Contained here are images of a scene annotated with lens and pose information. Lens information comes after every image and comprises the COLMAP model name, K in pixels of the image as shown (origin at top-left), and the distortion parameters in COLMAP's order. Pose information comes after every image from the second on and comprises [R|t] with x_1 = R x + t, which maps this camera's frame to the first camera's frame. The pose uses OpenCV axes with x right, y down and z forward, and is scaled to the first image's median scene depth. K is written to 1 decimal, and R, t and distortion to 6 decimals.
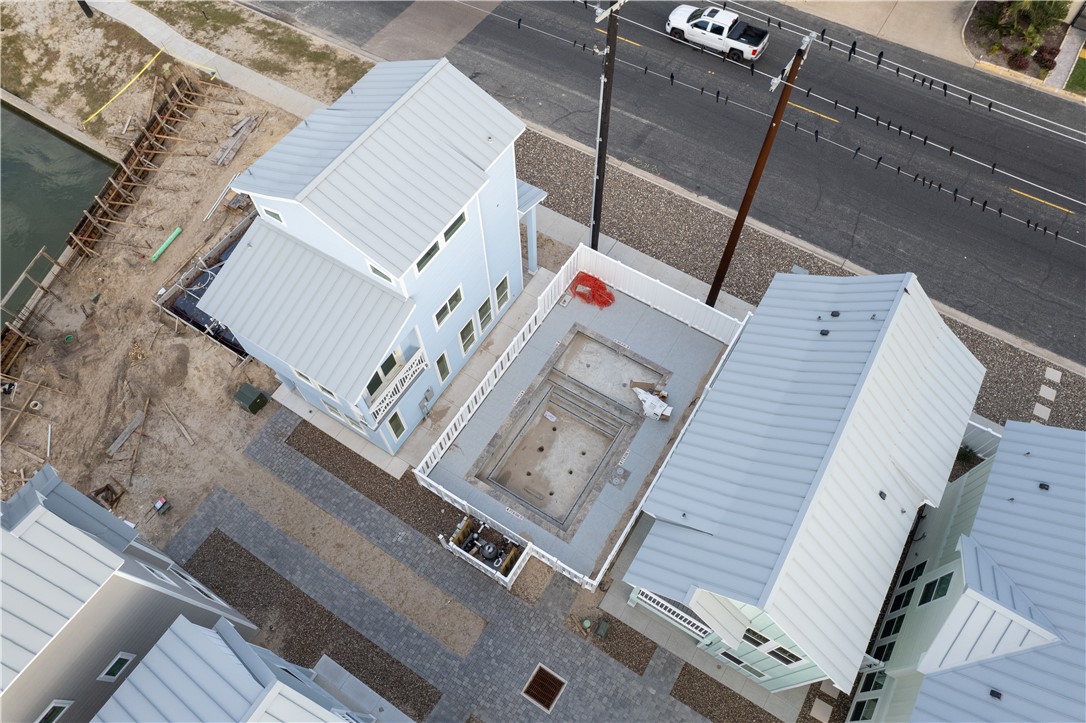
lens RADIAL K [[694.8, 0, 548.2], [0, 694.8, 359.6], [0, 0, 1]] dist [-0.077749, 0.070018]
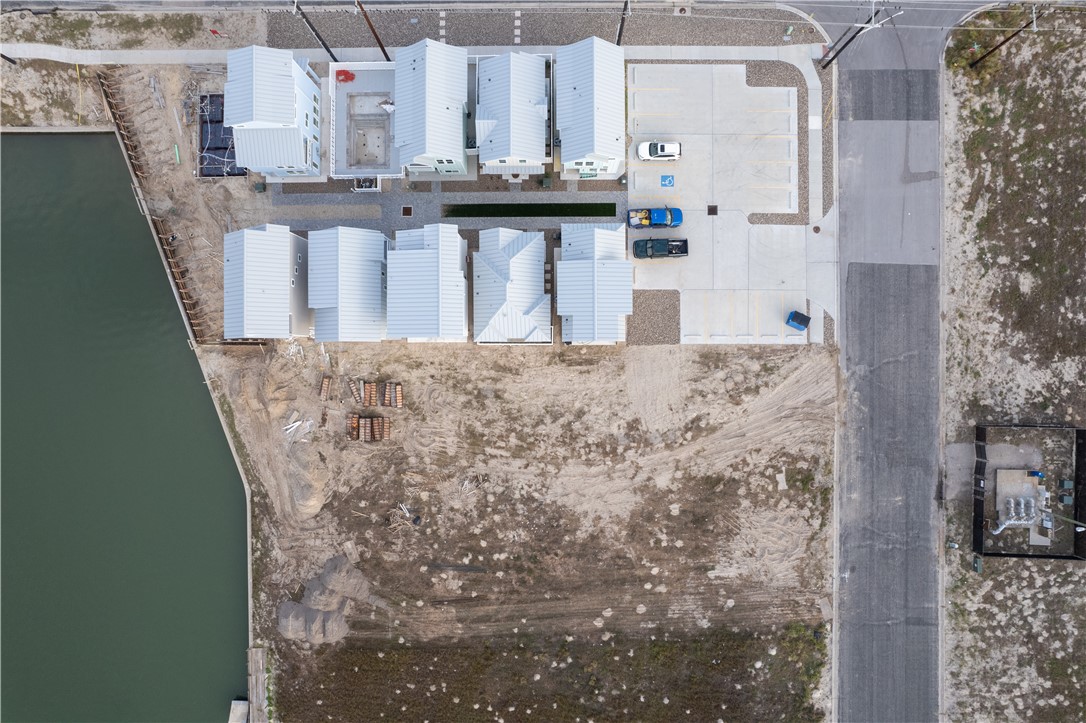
lens RADIAL K [[694.8, 0, 548.2], [0, 694.8, 359.6], [0, 0, 1]] dist [-0.077749, 0.070018]
pose [[0.846136, -0.532967, -0.000427, 0.146260], [0.463600, 0.735614, 0.493910, -0.236133], [-0.262924, -0.418113, 0.869513, -1.799390]]
